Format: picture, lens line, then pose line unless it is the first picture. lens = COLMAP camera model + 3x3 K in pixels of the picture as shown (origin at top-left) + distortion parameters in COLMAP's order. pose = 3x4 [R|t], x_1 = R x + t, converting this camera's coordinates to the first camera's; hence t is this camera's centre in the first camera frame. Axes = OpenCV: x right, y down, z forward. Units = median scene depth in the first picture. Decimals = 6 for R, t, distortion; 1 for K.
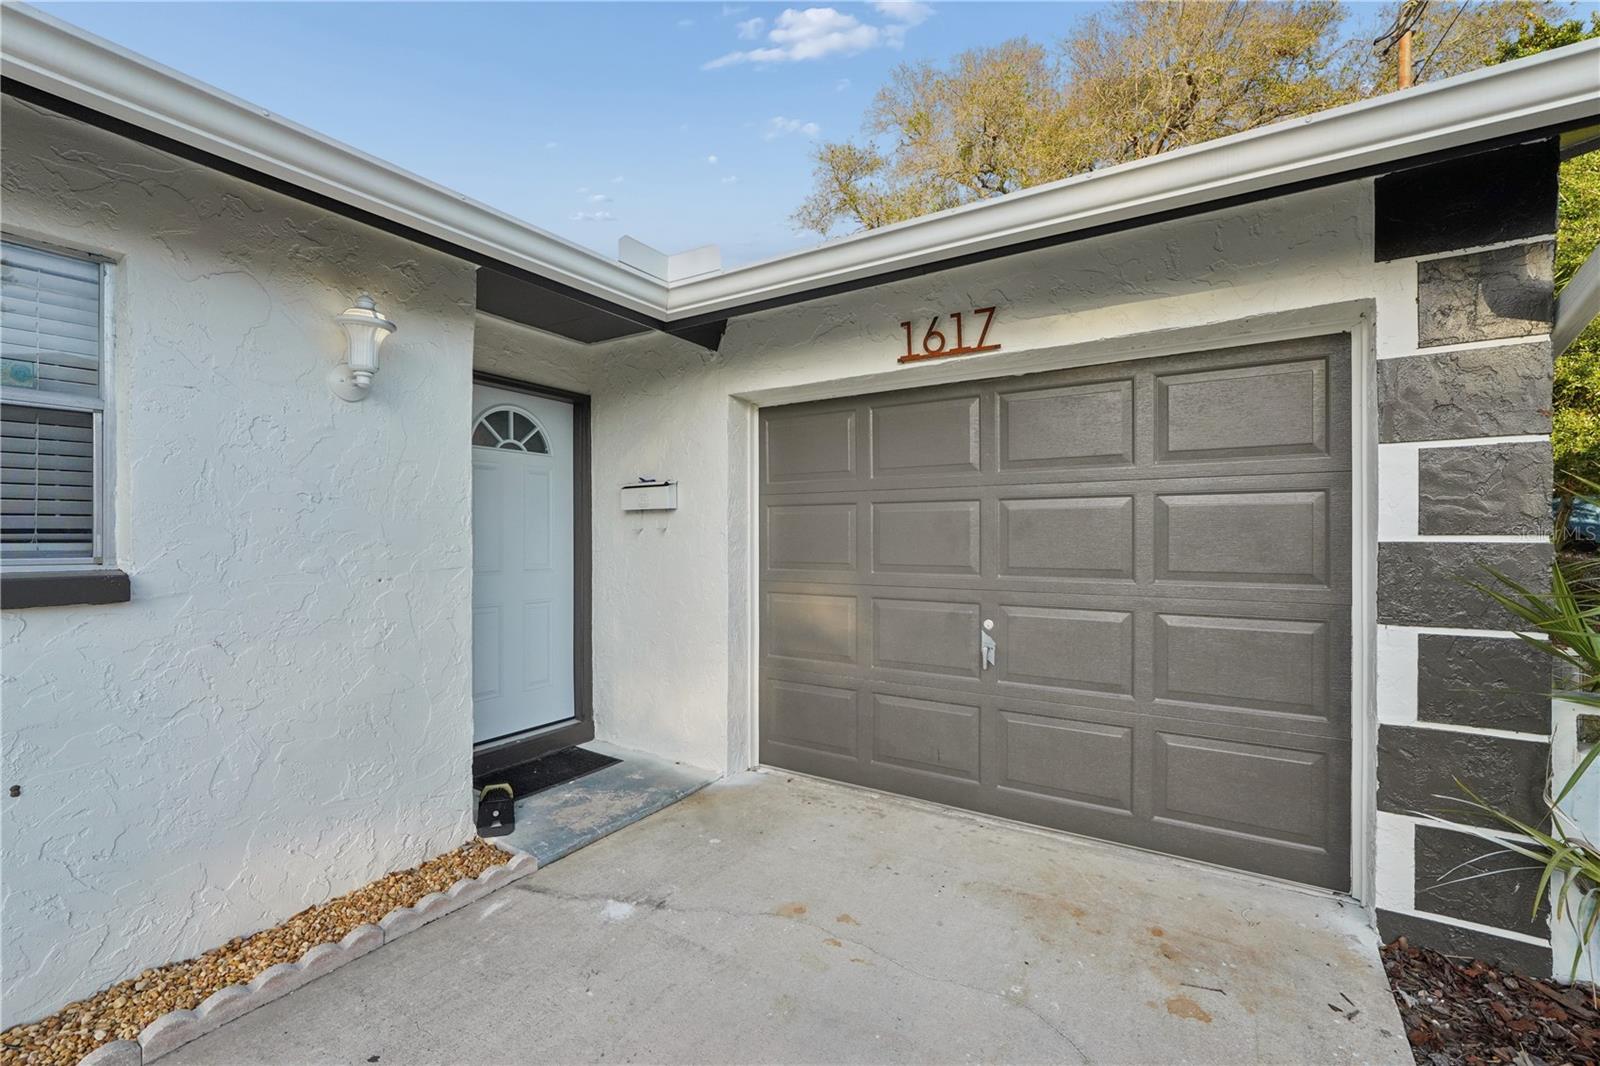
lens RADIAL K [[681.6, 0, 799.0], [0, 681.6, 540.0], [0, 0, 1]] dist [-0.014883, 0.006927]
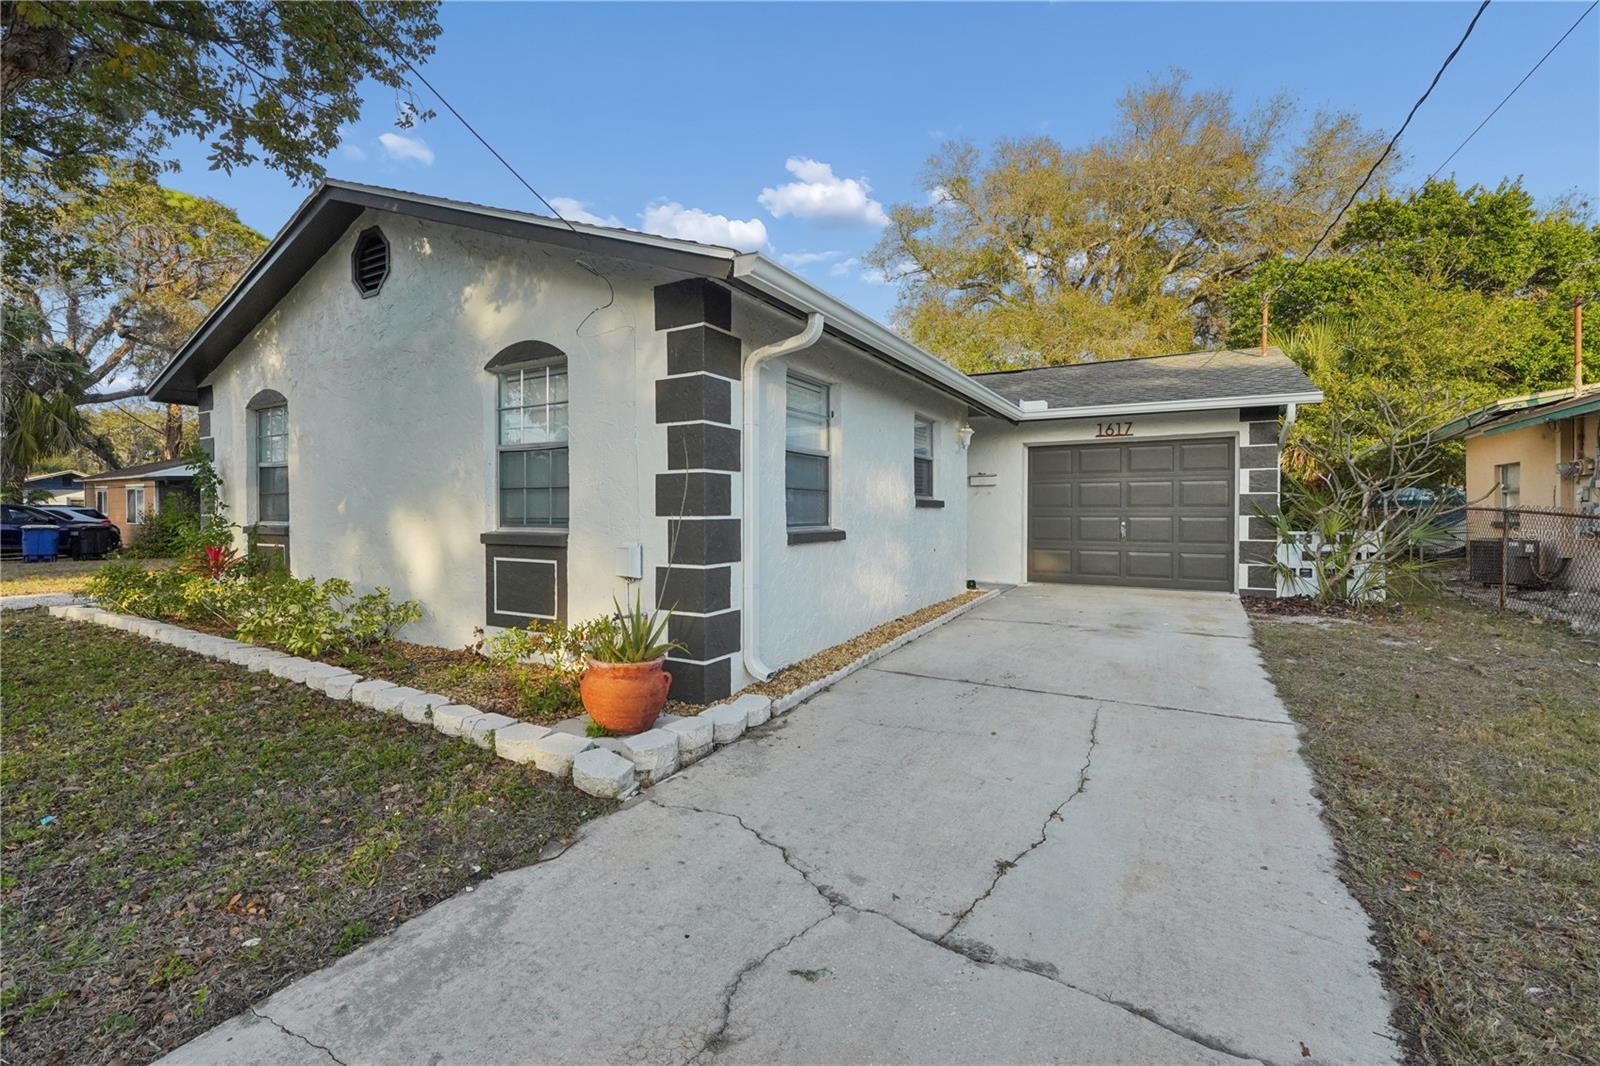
lens RADIAL K [[681.6, 0, 797.8], [0, 681.6, 523.4], [0, 0, 1]] dist [-0.014883, 0.006927]
pose [[0.999029, -0.000626, 0.044052, -1.470865], [0.000145, 0.999940, 0.010933, 0.101783], [-0.044056, -0.010916, 0.998969, -2.207687]]
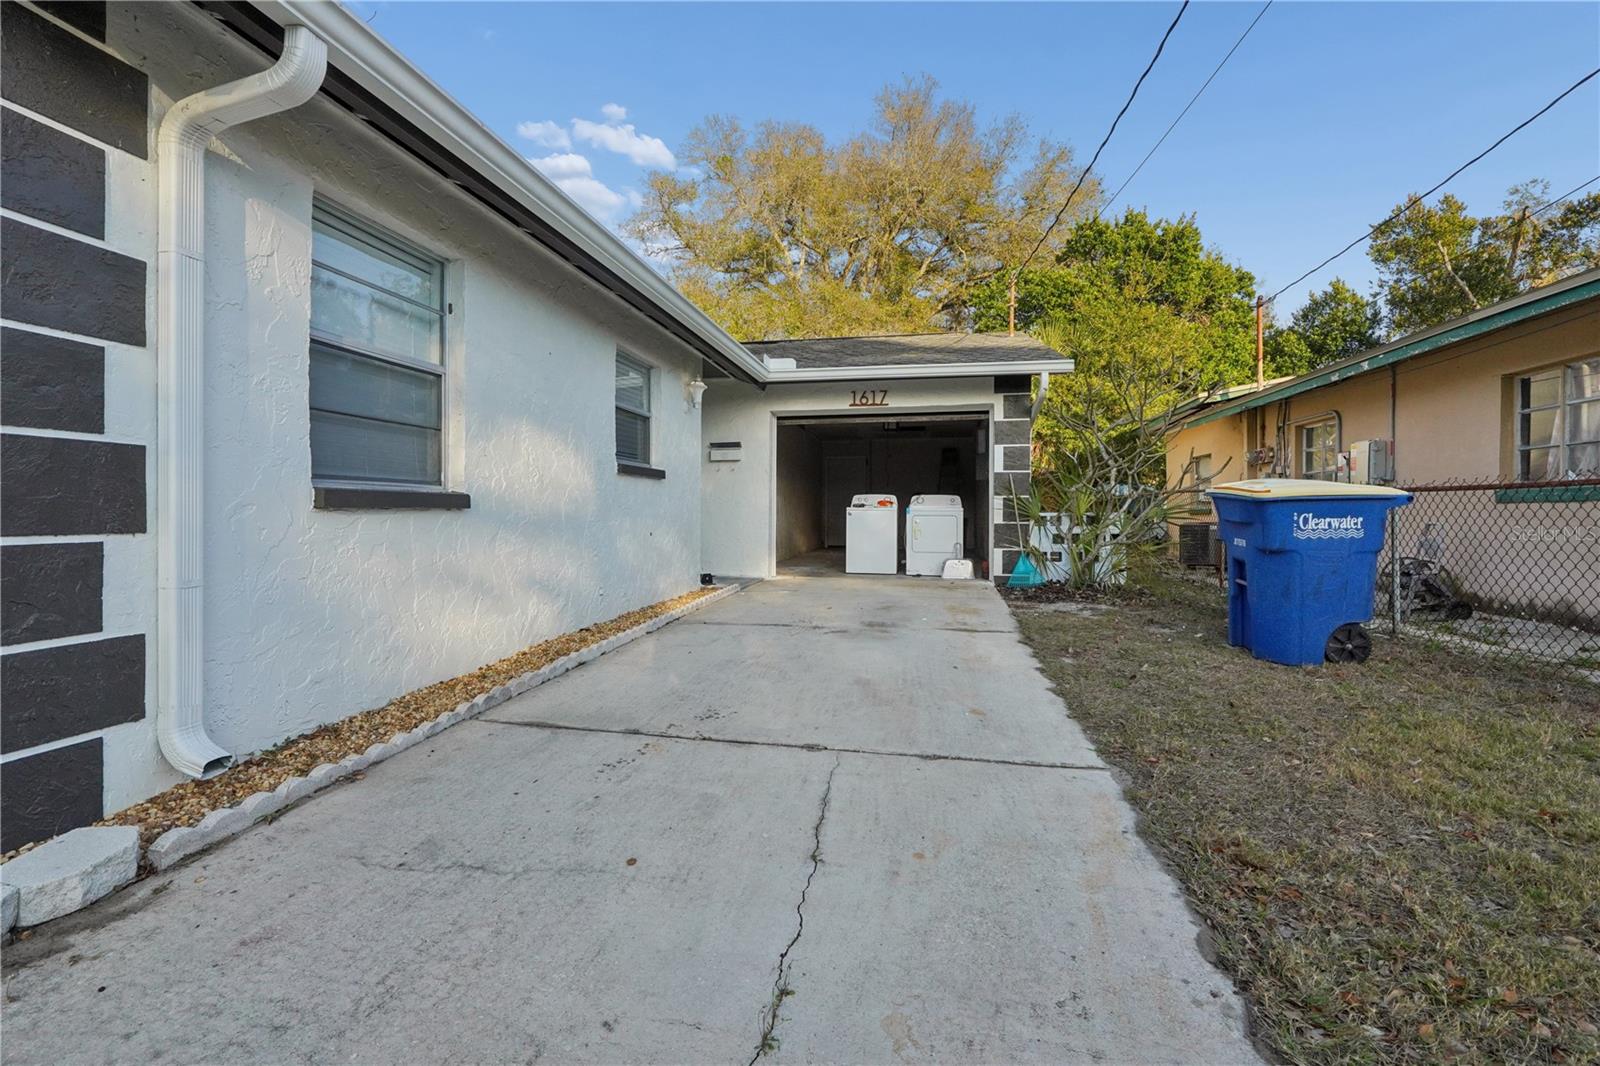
lens RADIAL K [[681.6, 0, 799.3], [0, 681.6, 520.1], [0, 0, 1]] dist [-0.014883, 0.006927]
pose [[0.932453, 0.000395, 0.361290, -1.107705], [-0.002111, 0.999988, 0.004353, 0.191901], [-0.361284, -0.004821, 0.932443, -1.562763]]
